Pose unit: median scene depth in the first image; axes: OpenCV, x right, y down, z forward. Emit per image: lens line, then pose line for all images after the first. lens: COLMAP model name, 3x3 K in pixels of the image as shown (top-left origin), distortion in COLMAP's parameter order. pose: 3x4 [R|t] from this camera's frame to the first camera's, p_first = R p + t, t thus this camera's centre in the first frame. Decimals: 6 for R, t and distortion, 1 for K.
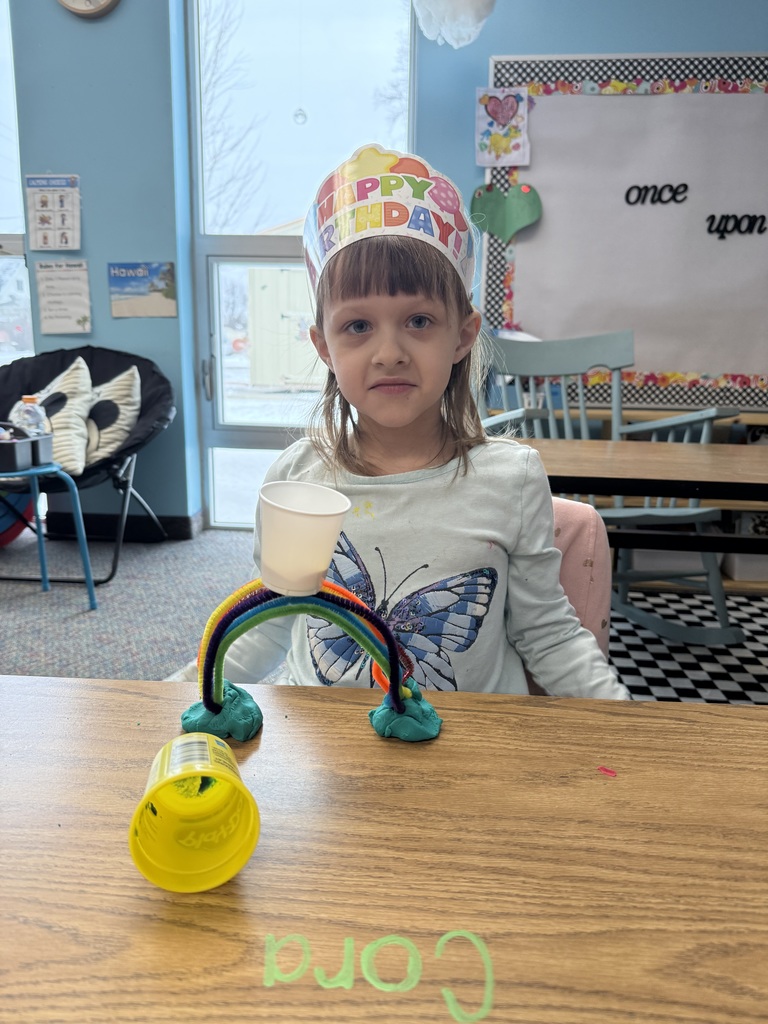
lens RADIAL K [[707.7, 0, 382.7], [0, 707.7, 514.0], [0, 0, 1]] dist [-0.011832, -0.000809]
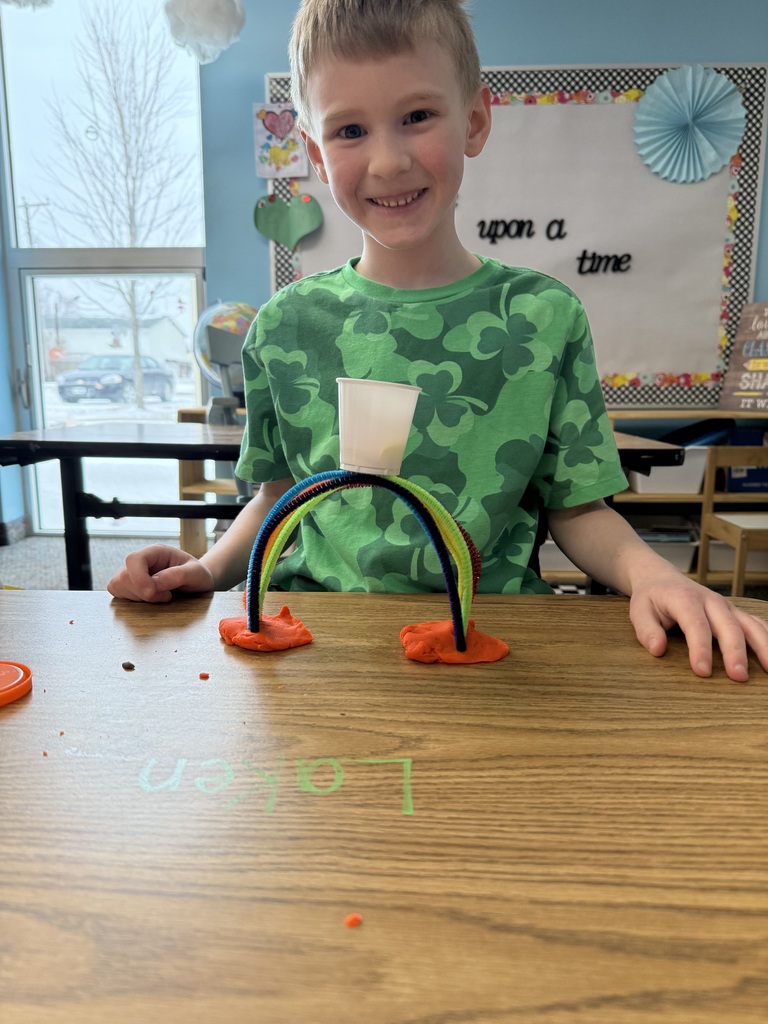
lens RADIAL K [[707.7, 0, 385.7], [0, 707.7, 500.8], [0, 0, 1]] dist [-0.011832, -0.000809]
pose [[0.999309, -0.024928, 0.027563, 0.279264], [0.025643, 0.999335, -0.025912, 0.012464], [-0.026899, 0.026601, 0.999284, -0.027849]]
